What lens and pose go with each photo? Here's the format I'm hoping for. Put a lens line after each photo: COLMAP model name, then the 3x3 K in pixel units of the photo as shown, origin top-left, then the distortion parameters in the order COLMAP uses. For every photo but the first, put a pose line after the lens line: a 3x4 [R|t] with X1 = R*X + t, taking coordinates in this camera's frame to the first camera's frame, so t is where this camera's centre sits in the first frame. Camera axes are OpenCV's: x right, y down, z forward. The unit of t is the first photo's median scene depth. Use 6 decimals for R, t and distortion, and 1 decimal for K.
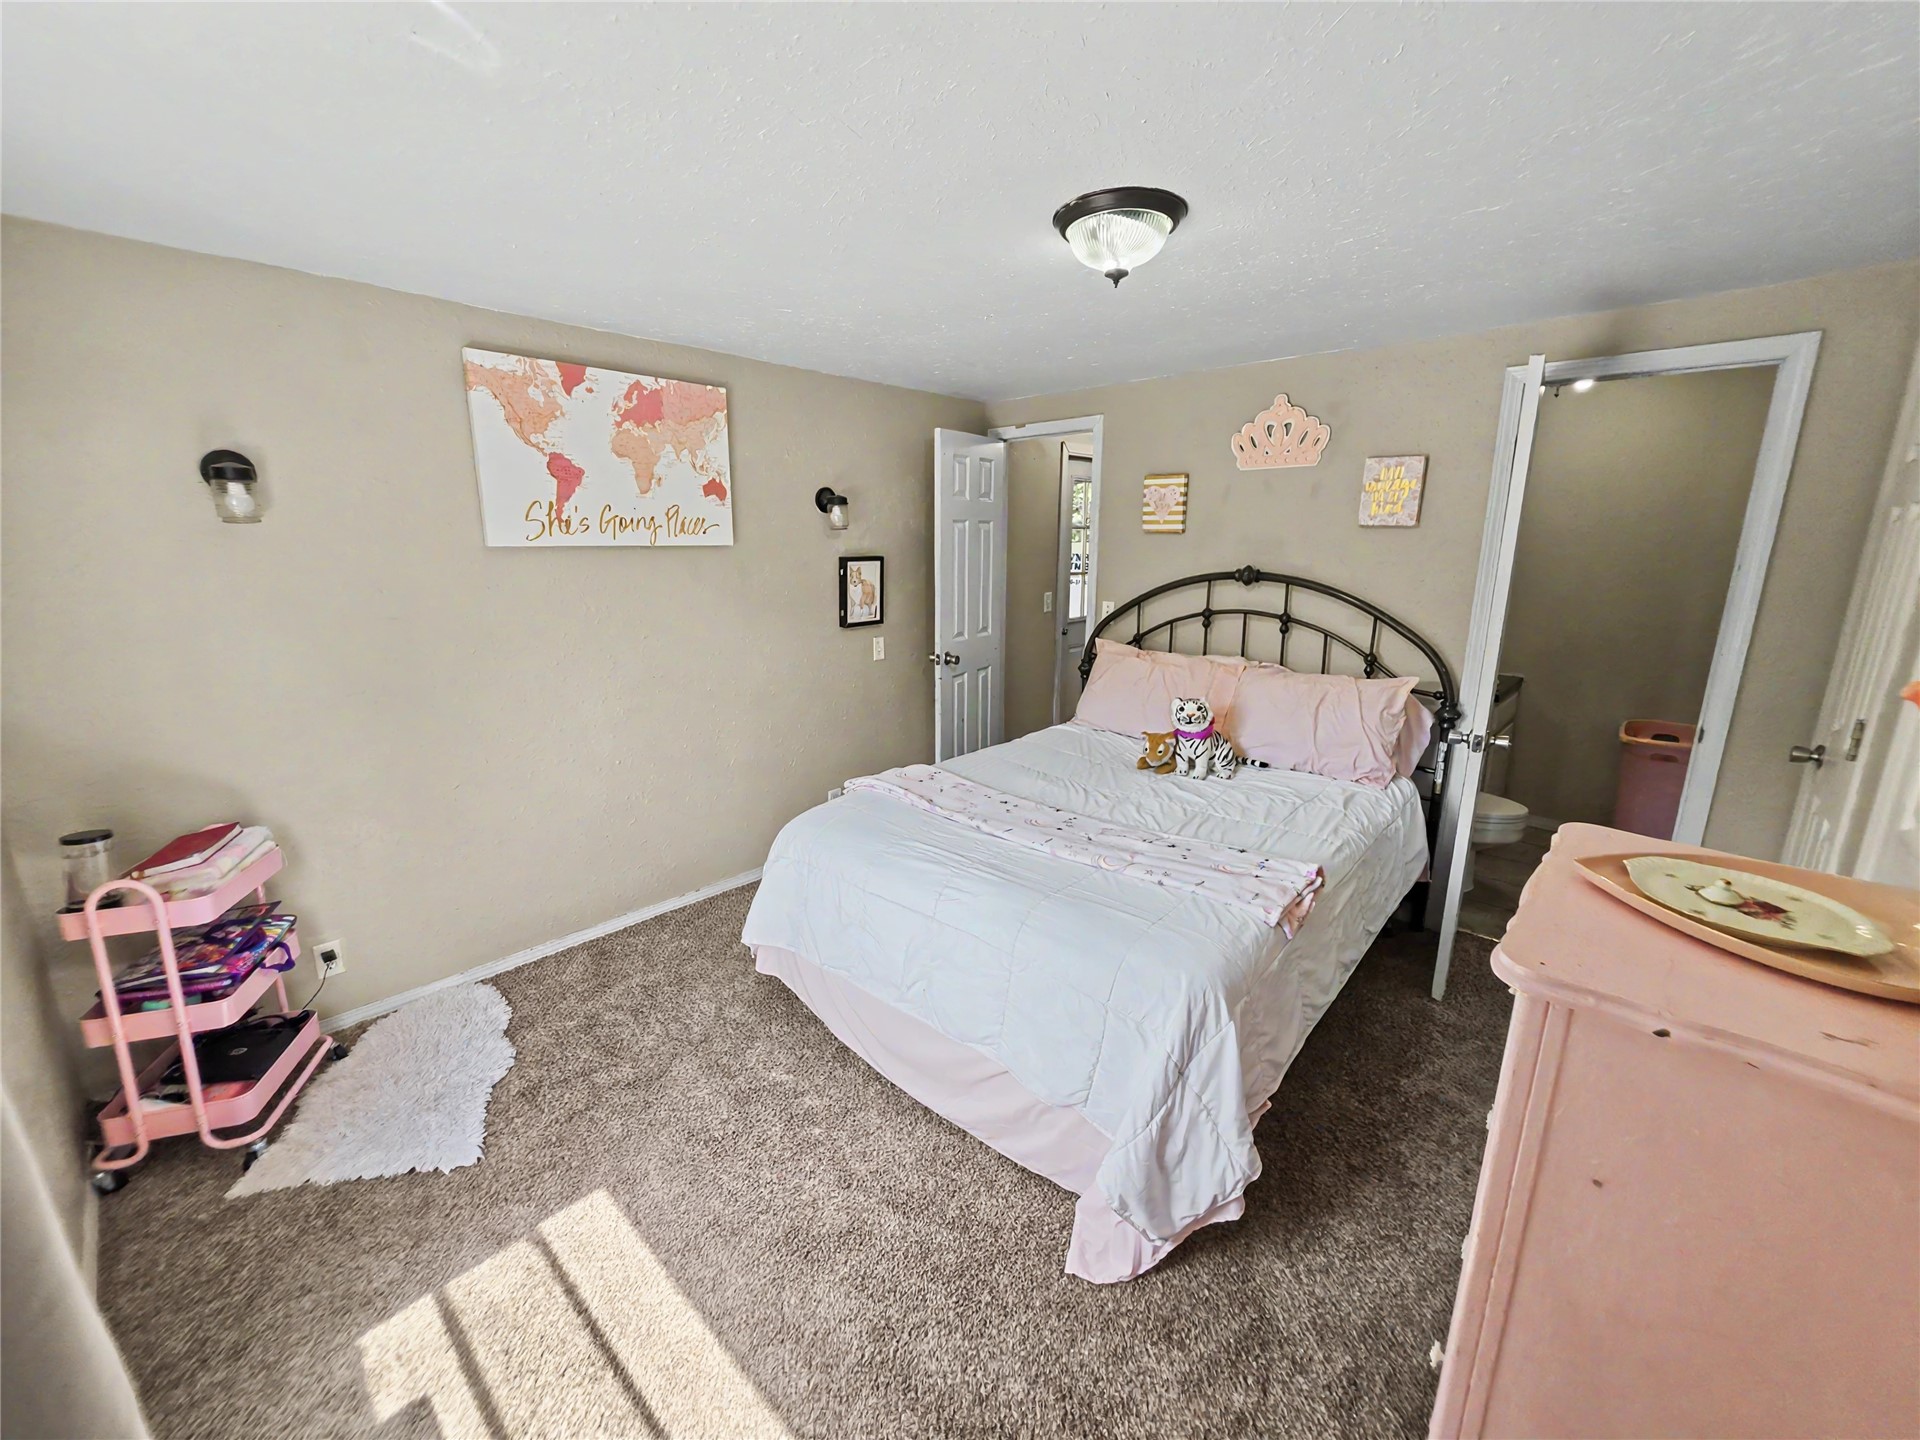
lens RADIAL K [[772.1, 0, 952.3], [0, 772.1, 716.2], [0, 0, 1]] dist [-0.007365, 0.001754]
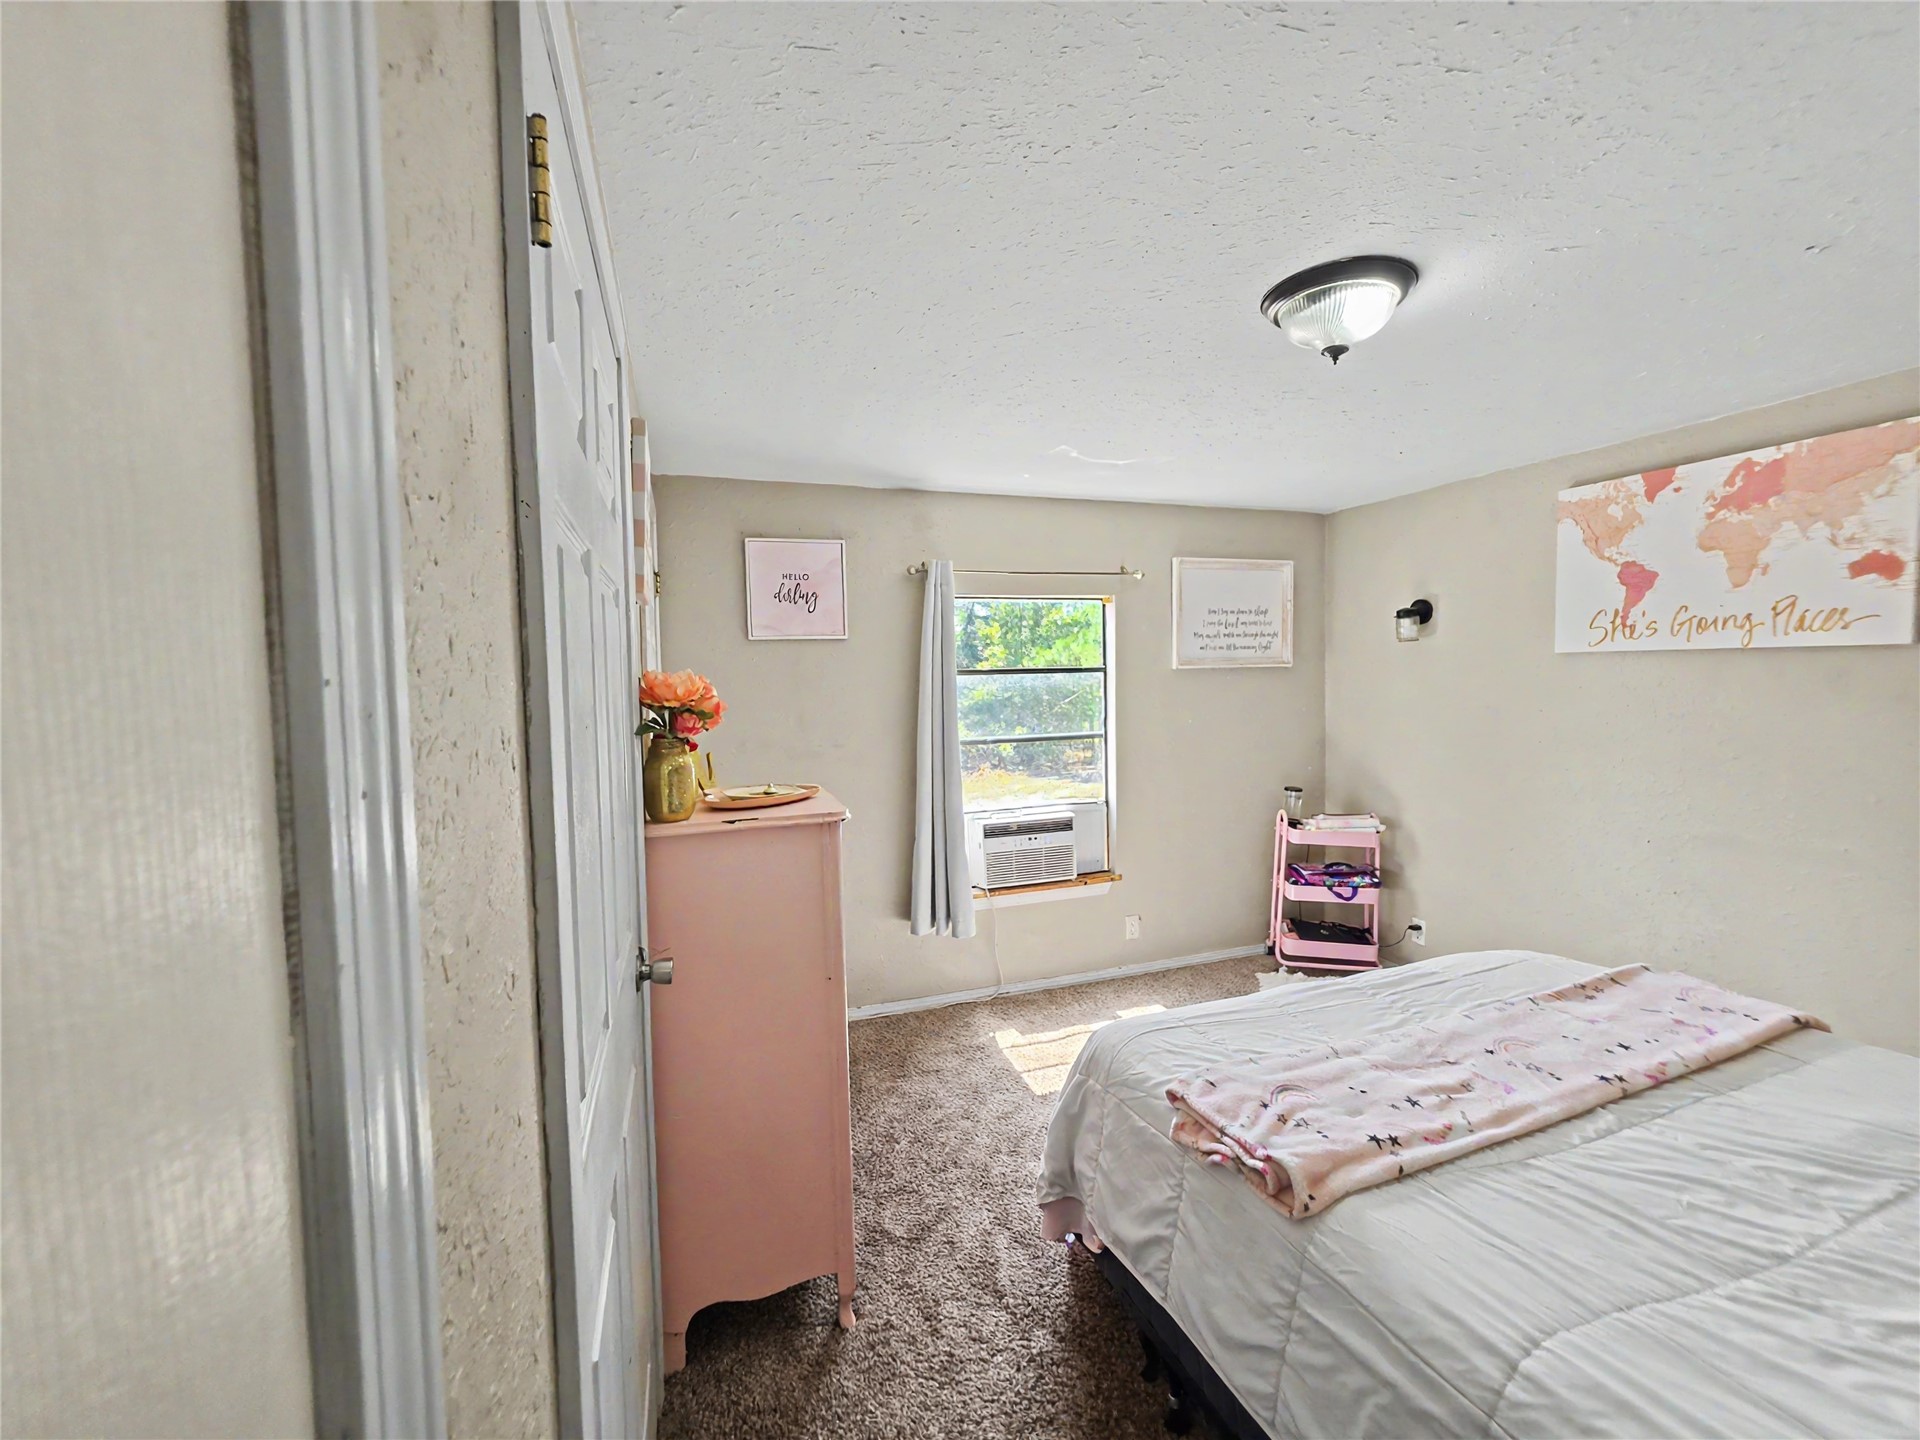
lens RADIAL K [[772.1, 0, 954.1], [0, 772.1, 714.1], [0, 0, 1]] dist [-0.007365, 0.001754]
pose [[-0.452868, 0.052434, -0.890034, 0.760336], [-0.186738, 0.970549, 0.152193, -0.125587], [0.871802, 0.235126, -0.429740, 0.664269]]
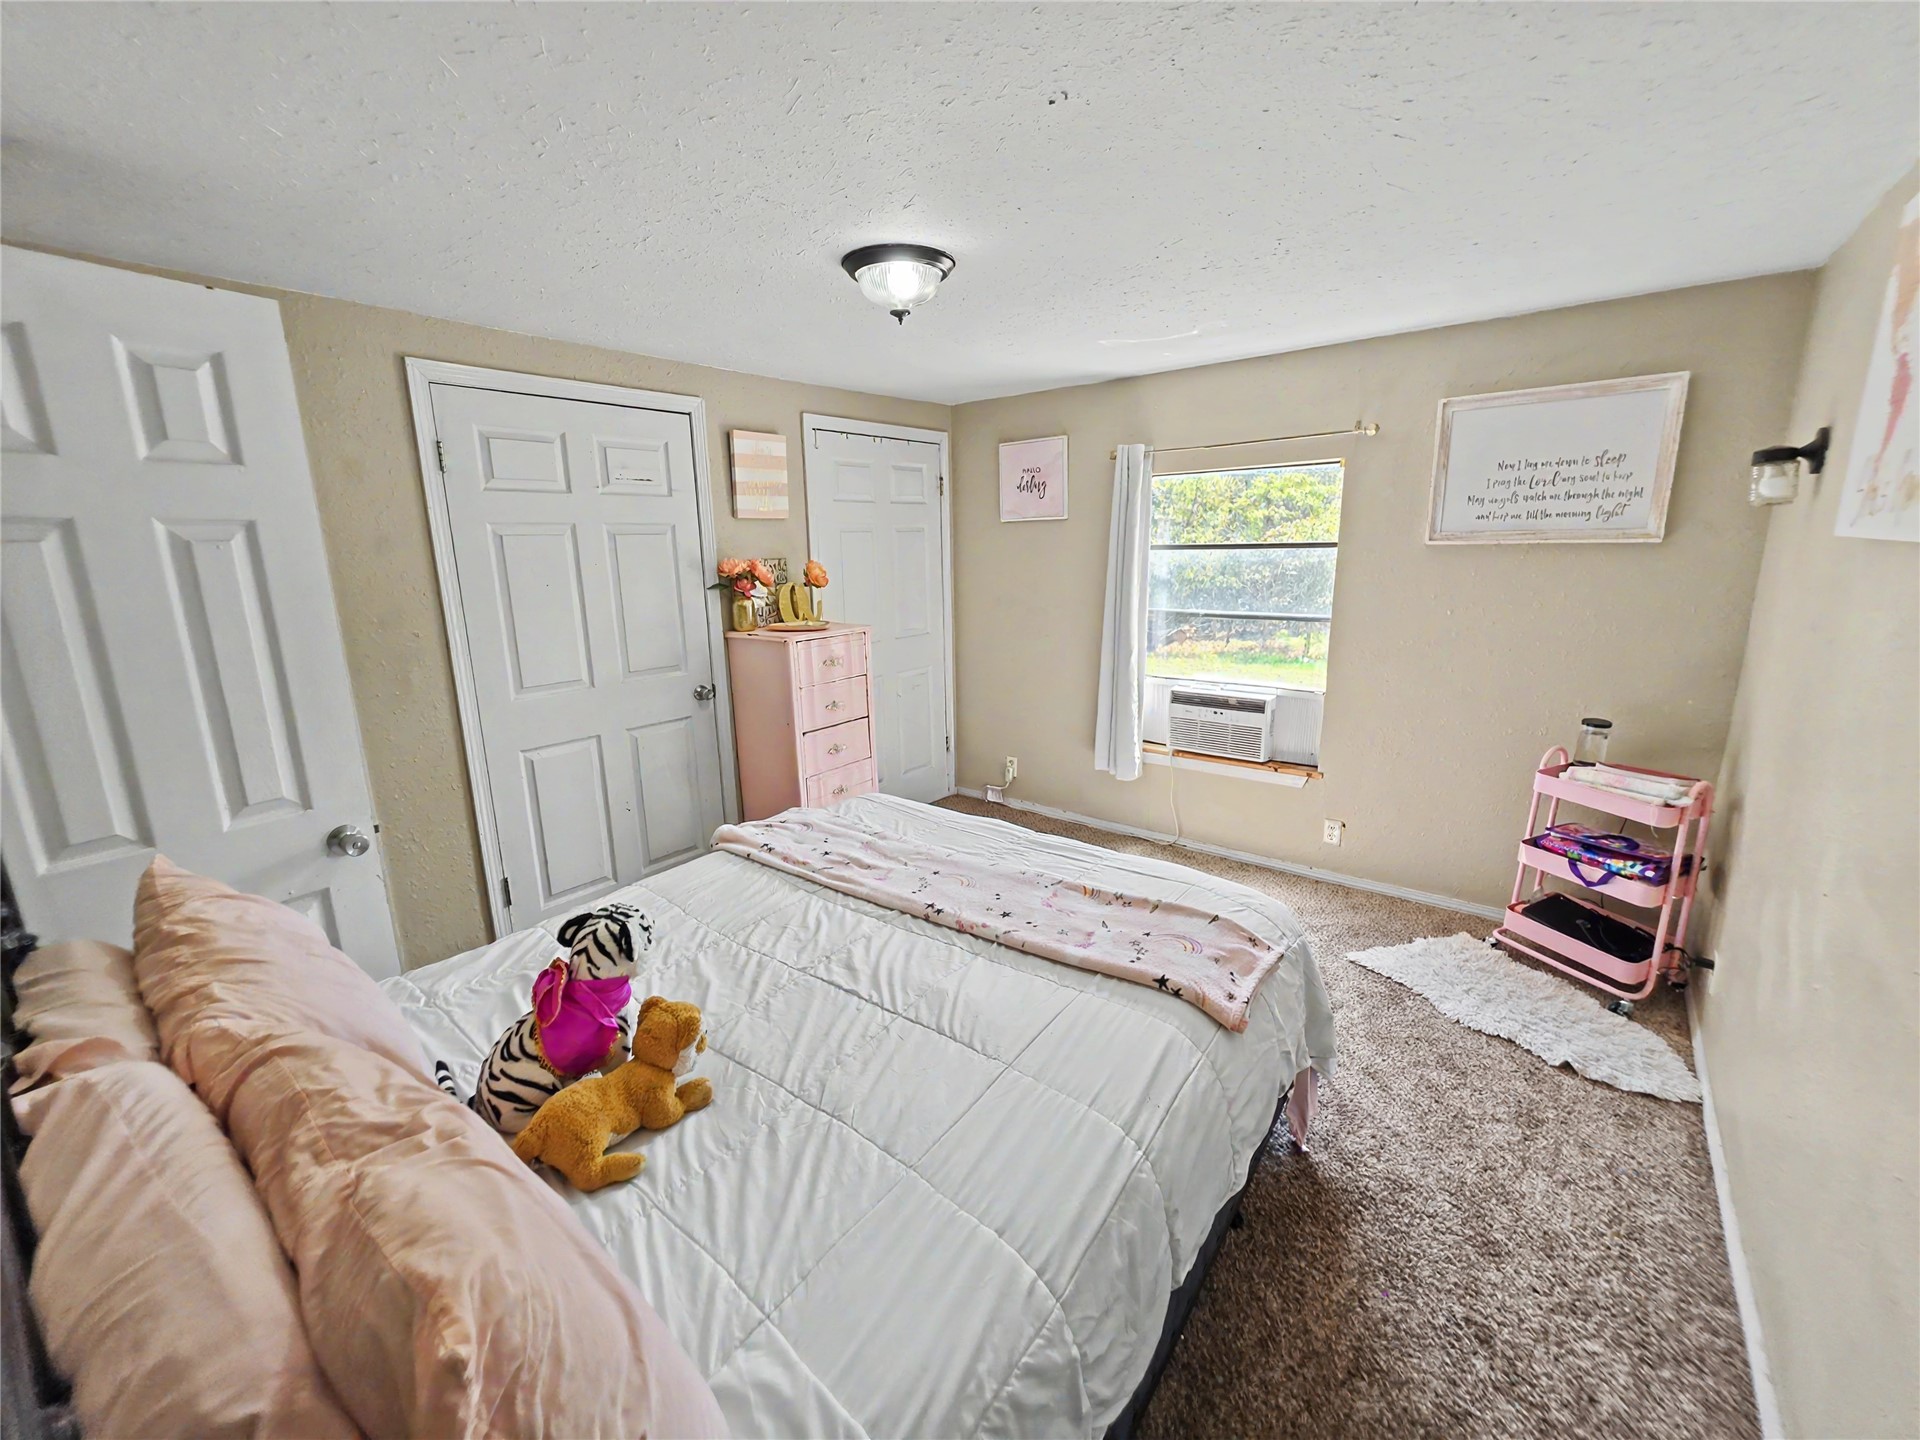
lens RADIAL K [[772.1, 0, 950.7], [0, 772.1, 712.0], [0, 0, 1]] dist [-0.007365, 0.001754]
pose [[-0.994055, 0.045665, -0.098841, 0.151018], [-0.002122, 0.899501, 0.436914, -0.332711], [0.108860, 0.434526, -0.894056, 1.411551]]
